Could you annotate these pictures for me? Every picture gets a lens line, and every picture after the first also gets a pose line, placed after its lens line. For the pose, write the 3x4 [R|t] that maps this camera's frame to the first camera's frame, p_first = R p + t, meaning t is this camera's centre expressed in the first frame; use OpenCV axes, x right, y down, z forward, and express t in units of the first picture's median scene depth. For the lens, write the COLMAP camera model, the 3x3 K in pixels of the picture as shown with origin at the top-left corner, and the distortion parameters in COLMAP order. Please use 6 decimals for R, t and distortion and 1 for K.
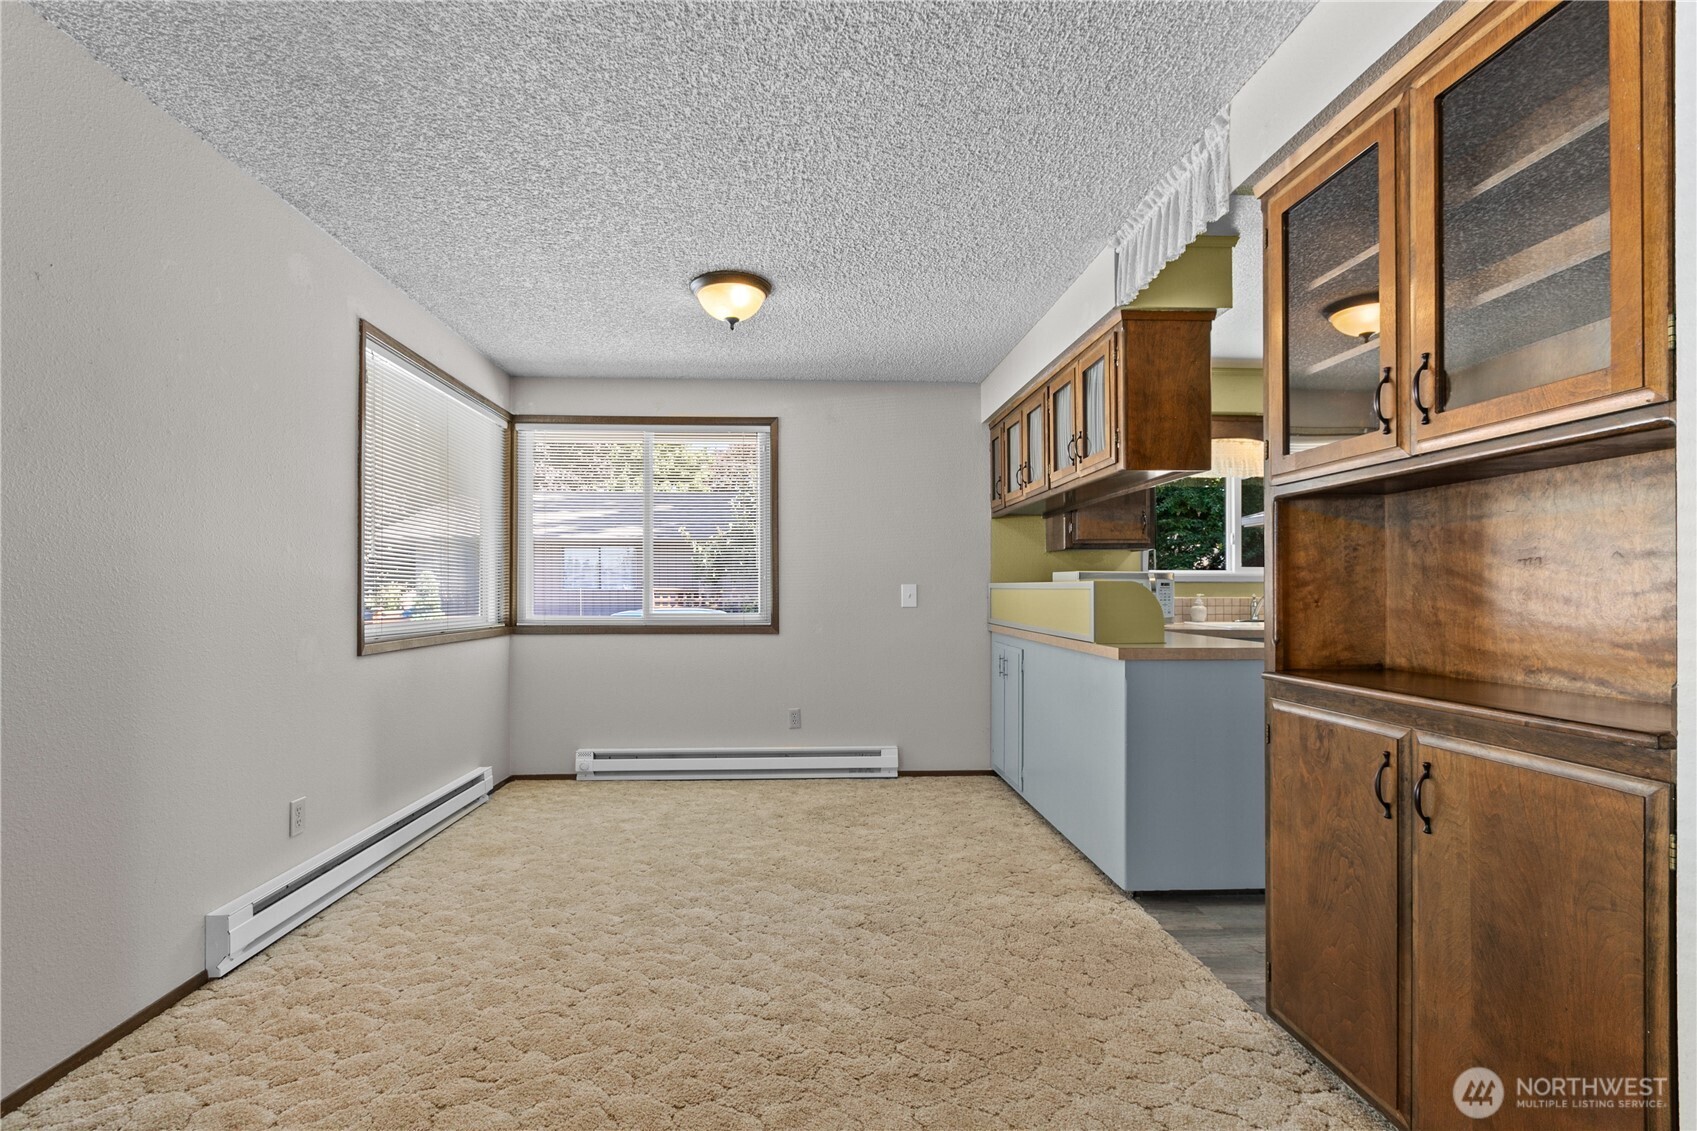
lens RADIAL K [[767.0, 0, 839.0], [0, 767.0, 598.2], [0, 0, 1]] dist [0.001038, -0.000206]
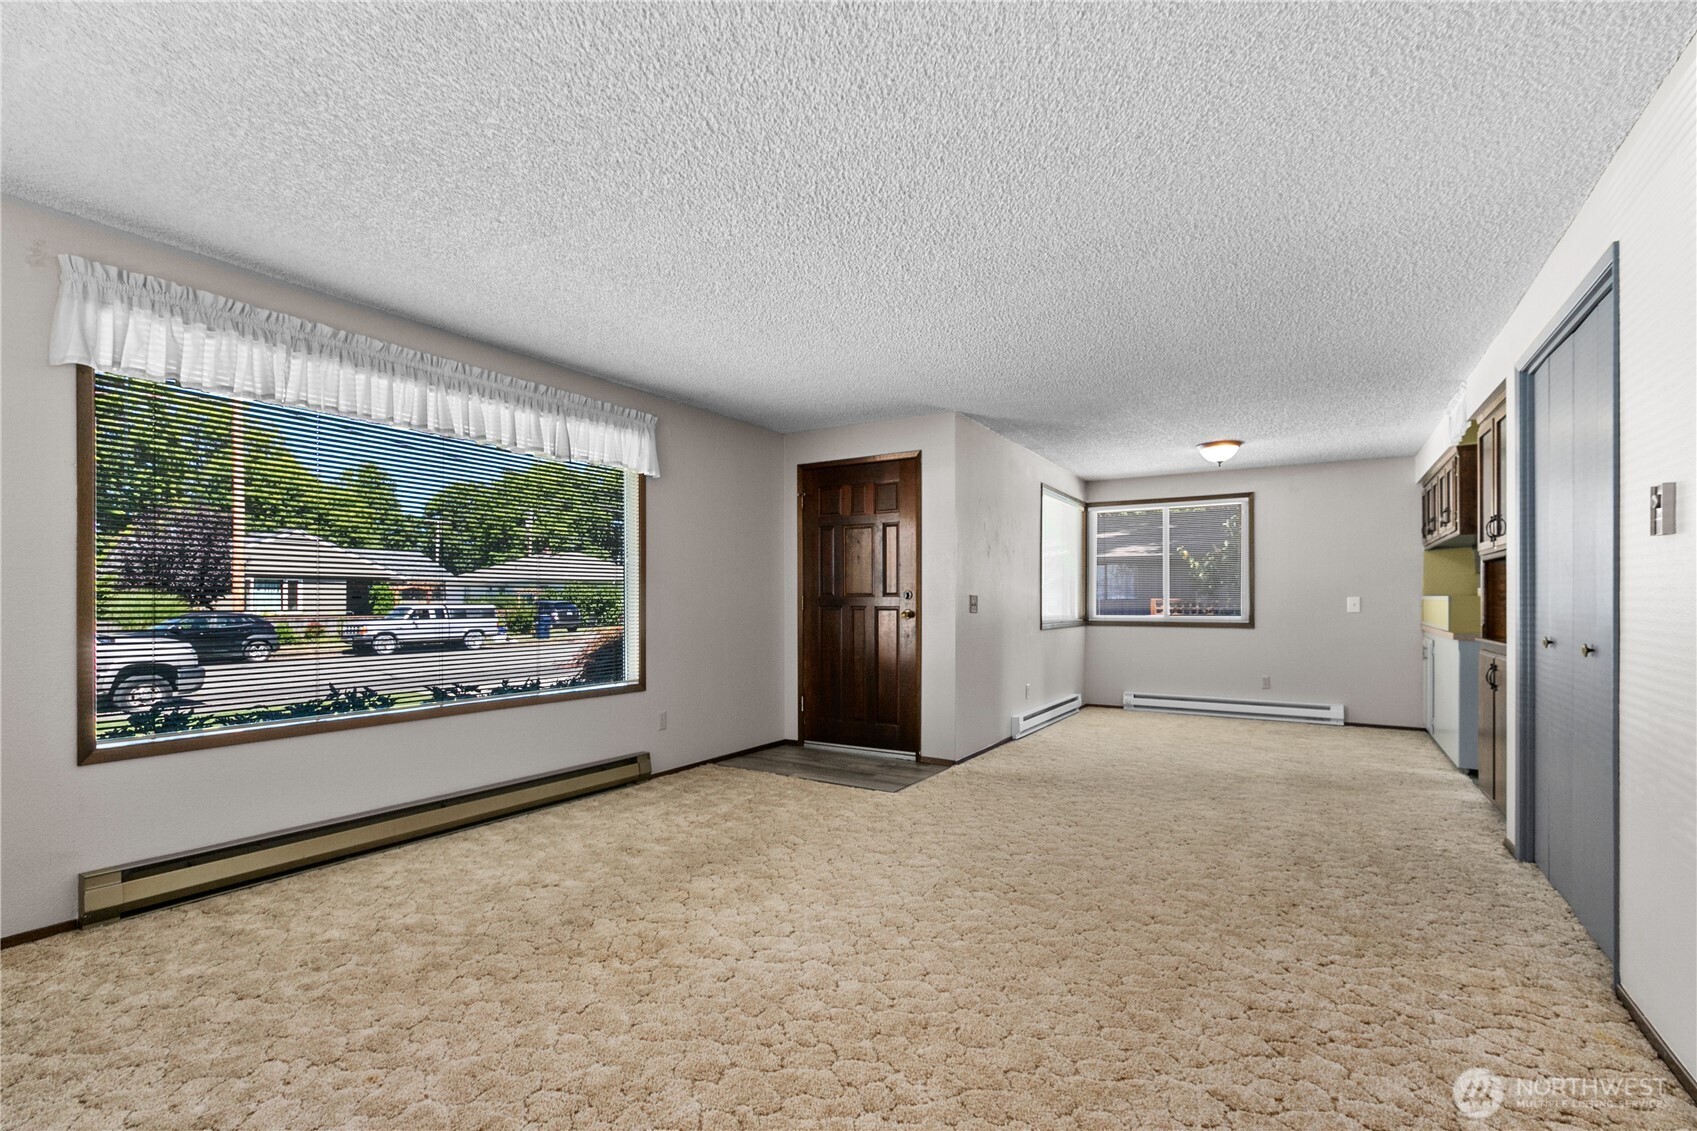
lens RADIAL K [[767.0, 0, 839.0], [0, 767.0, 598.2], [0, 0, 1]] dist [0.001038, -0.000206]
pose [[0.818247, -0.001281, -0.574865, 0.132281], [-0.005870, 0.999927, -0.010583, 0.005778], [0.574836, 0.012034, 0.818180, -0.802613]]
